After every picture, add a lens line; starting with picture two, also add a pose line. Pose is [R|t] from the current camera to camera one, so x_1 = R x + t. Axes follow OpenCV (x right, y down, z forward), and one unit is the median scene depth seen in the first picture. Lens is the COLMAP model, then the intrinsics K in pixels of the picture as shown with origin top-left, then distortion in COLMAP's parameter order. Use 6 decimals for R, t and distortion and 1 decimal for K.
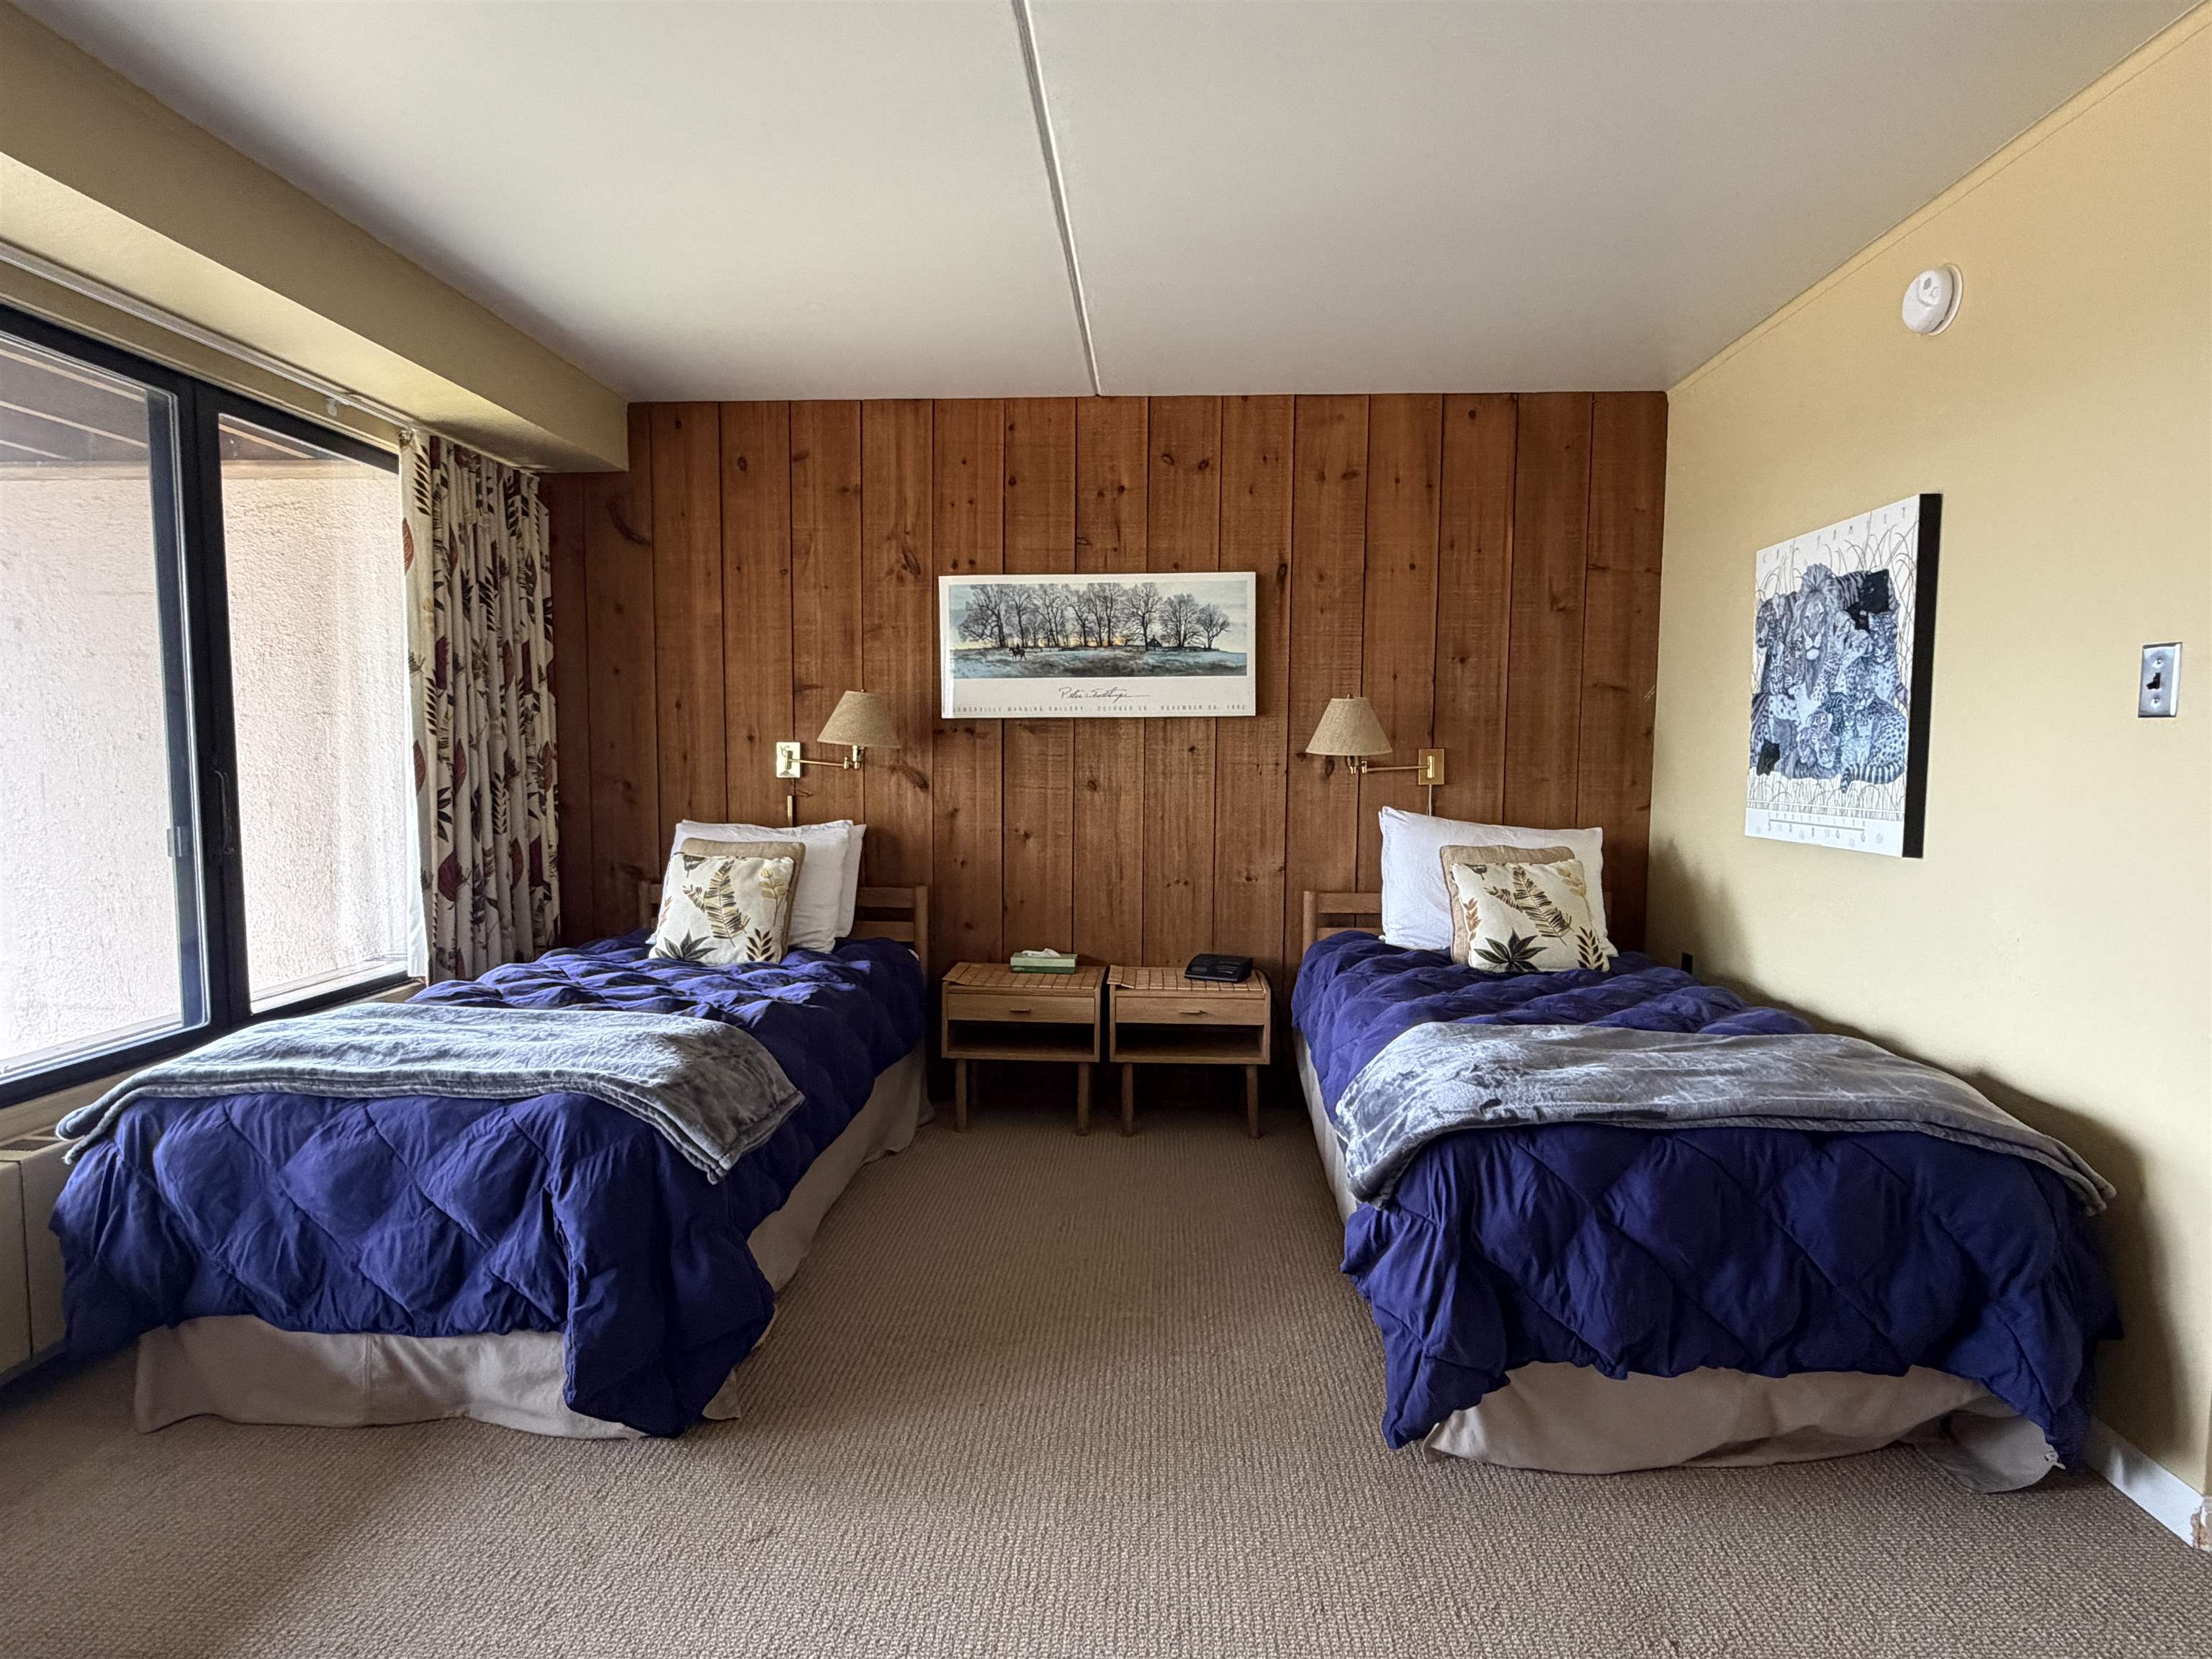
lens RADIAL K [[1179.2, 0, 1106.0], [0, 1179.2, 829.5], [0, 0, 1]] dist [-0.003396, -0.002166]
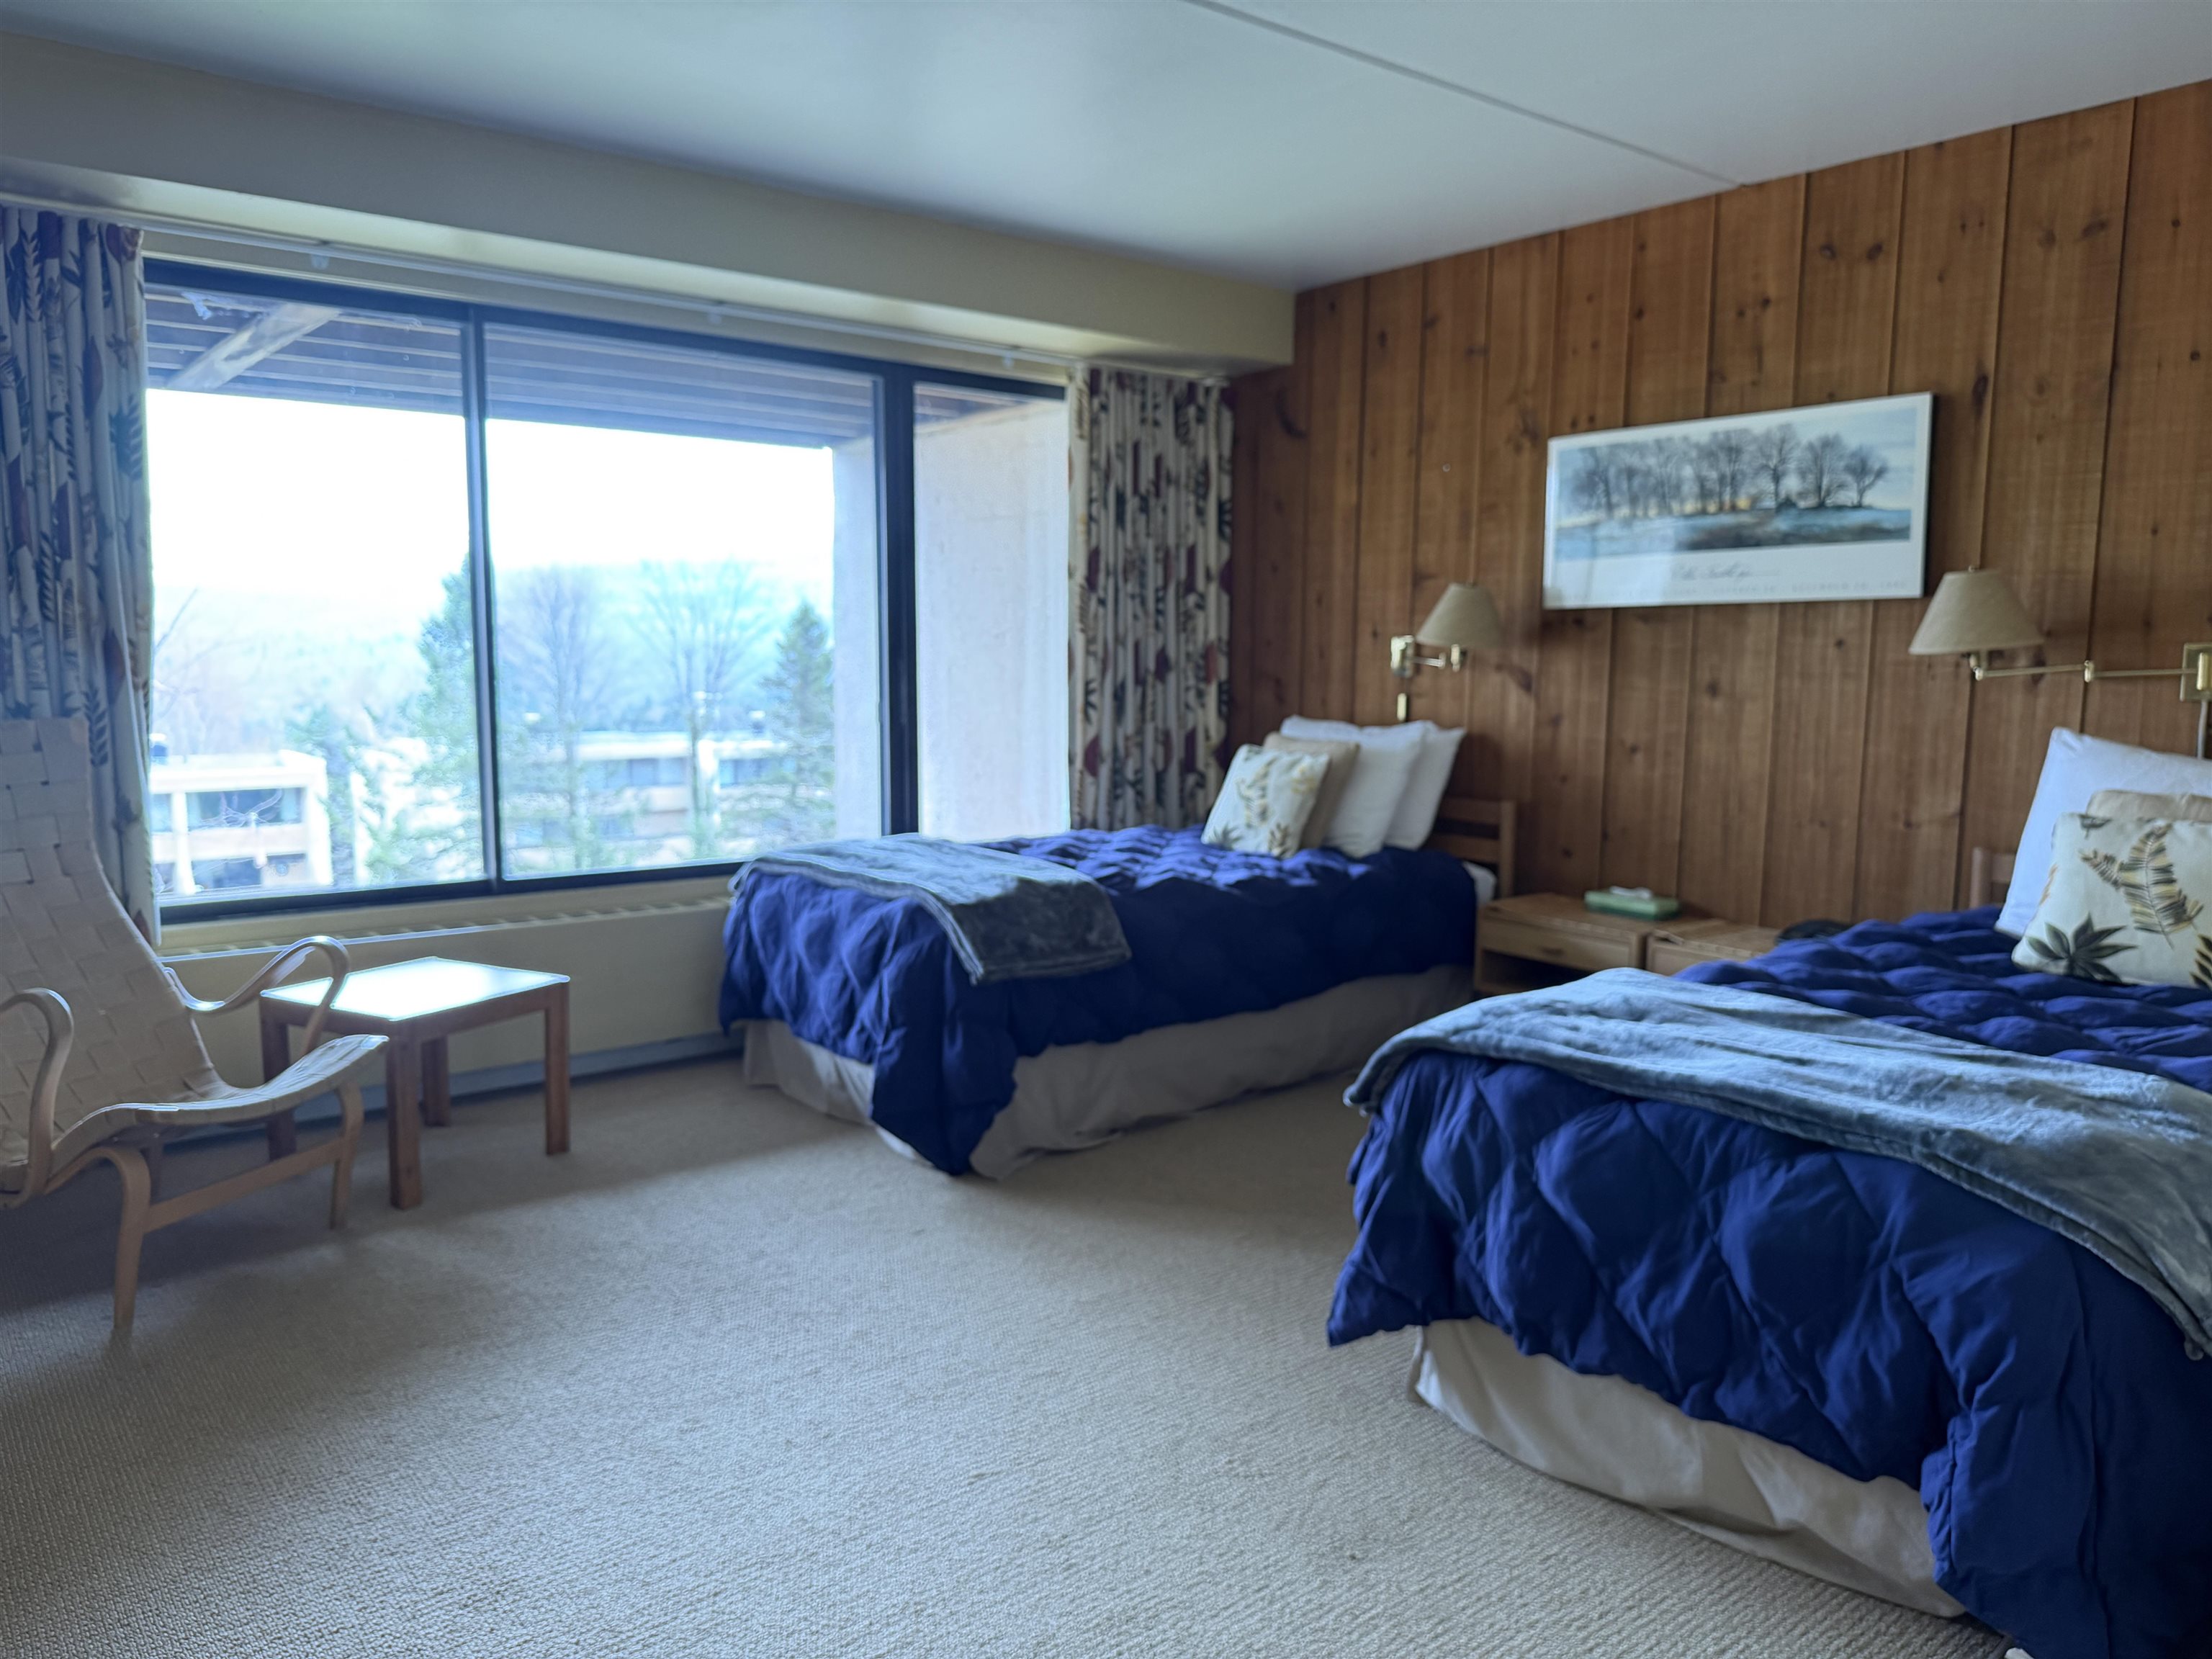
lens RADIAL K [[1602.3, 0, 1102.4], [0, 1602.3, 873.4], [0, 0, 1]] dist [0.000538, -0.046826]
pose [[0.644200, 0.104521, -0.757682, 0.563173], [-0.053459, 0.994349, 0.091717, 0.008156], [0.762987, -0.018579, 0.646147, -0.005435]]
